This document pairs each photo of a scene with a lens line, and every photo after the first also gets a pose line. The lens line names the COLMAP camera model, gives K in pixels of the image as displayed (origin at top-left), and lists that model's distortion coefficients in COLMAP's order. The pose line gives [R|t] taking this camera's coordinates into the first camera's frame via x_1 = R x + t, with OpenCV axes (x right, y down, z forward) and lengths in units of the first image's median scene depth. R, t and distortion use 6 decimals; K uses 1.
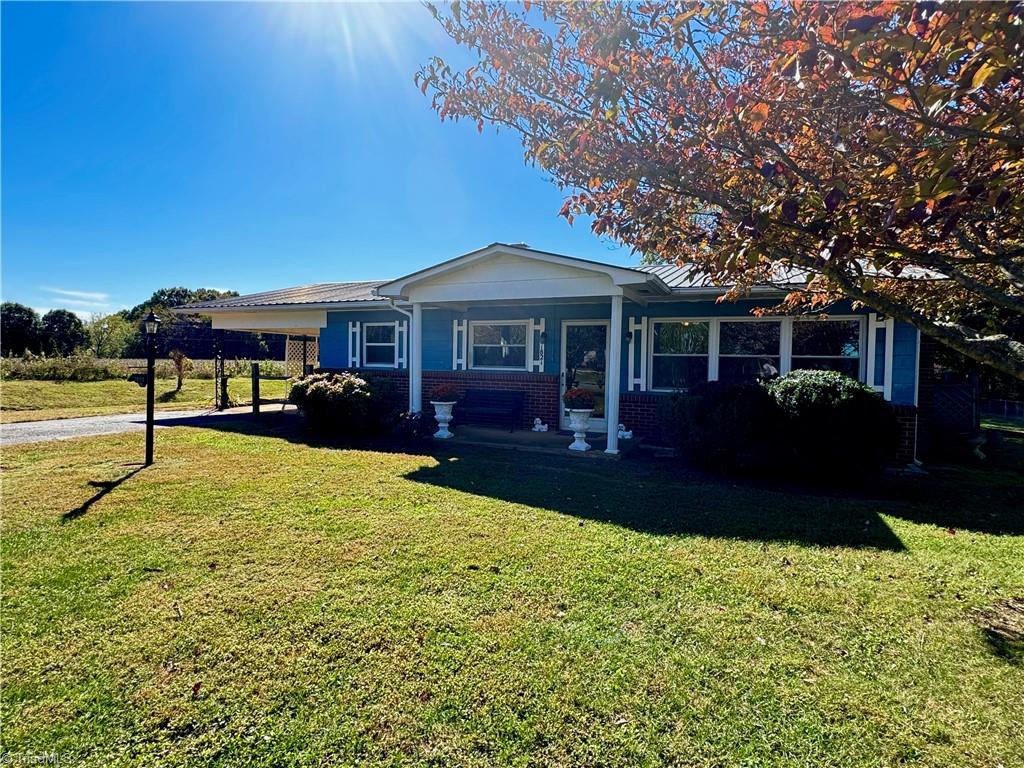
lens RADIAL K [[544.4, 0, 510.6], [0, 544.4, 384.2], [0, 0, 1]] dist [0.003476, 0.000156]
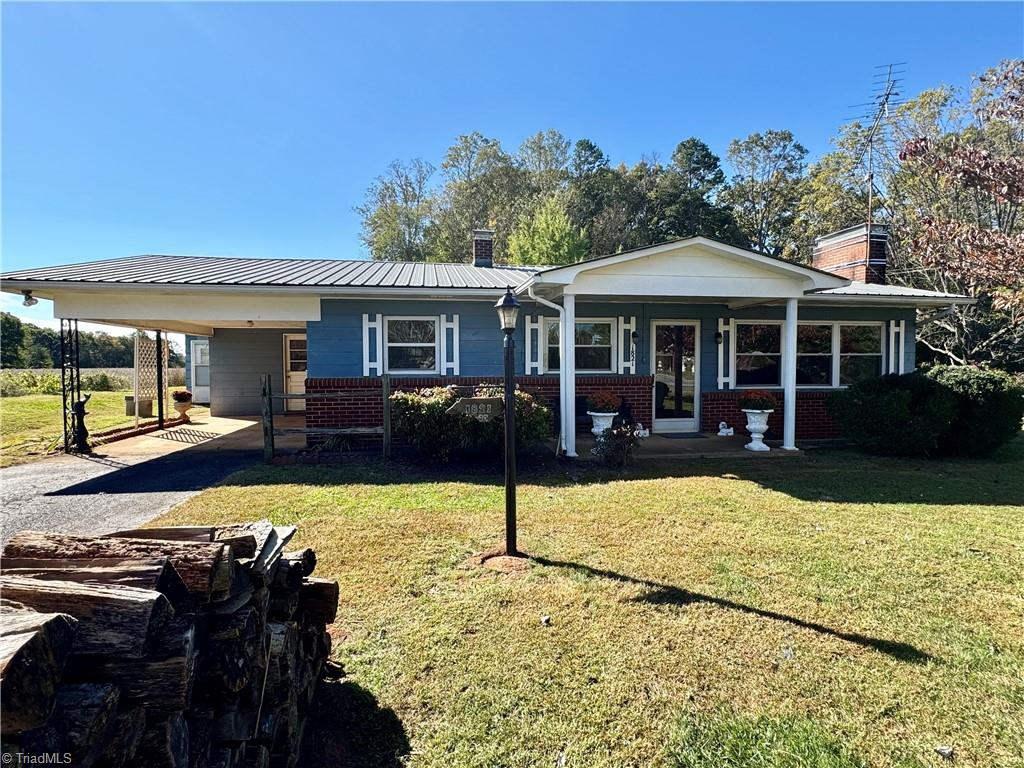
lens RADIAL K [[544.4, 0, 512.8], [0, 544.4, 383.0], [0, 0, 1]] dist [0.003476, 0.000156]
pose [[0.833081, -0.039598, 0.551732, -0.646501], [0.039442, 0.999148, 0.012154, -0.026646], [-0.551743, 0.011636, 0.833933, 0.332584]]
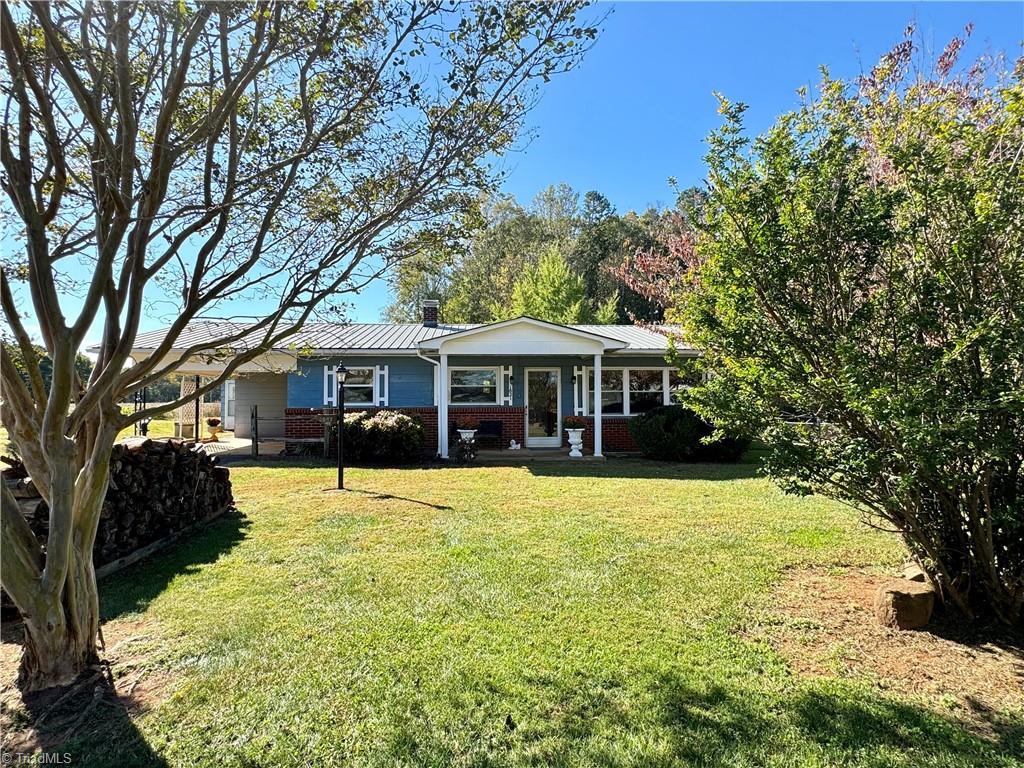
lens RADIAL K [[544.4, 0, 507.7], [0, 544.4, 381.1], [0, 0, 1]] dist [0.003476, 0.000156]
pose [[0.873327, -0.004679, 0.487113, -0.614711], [0.038024, 0.997558, -0.058591, -0.003895], [-0.485649, 0.069691, 0.871372, -0.177846]]
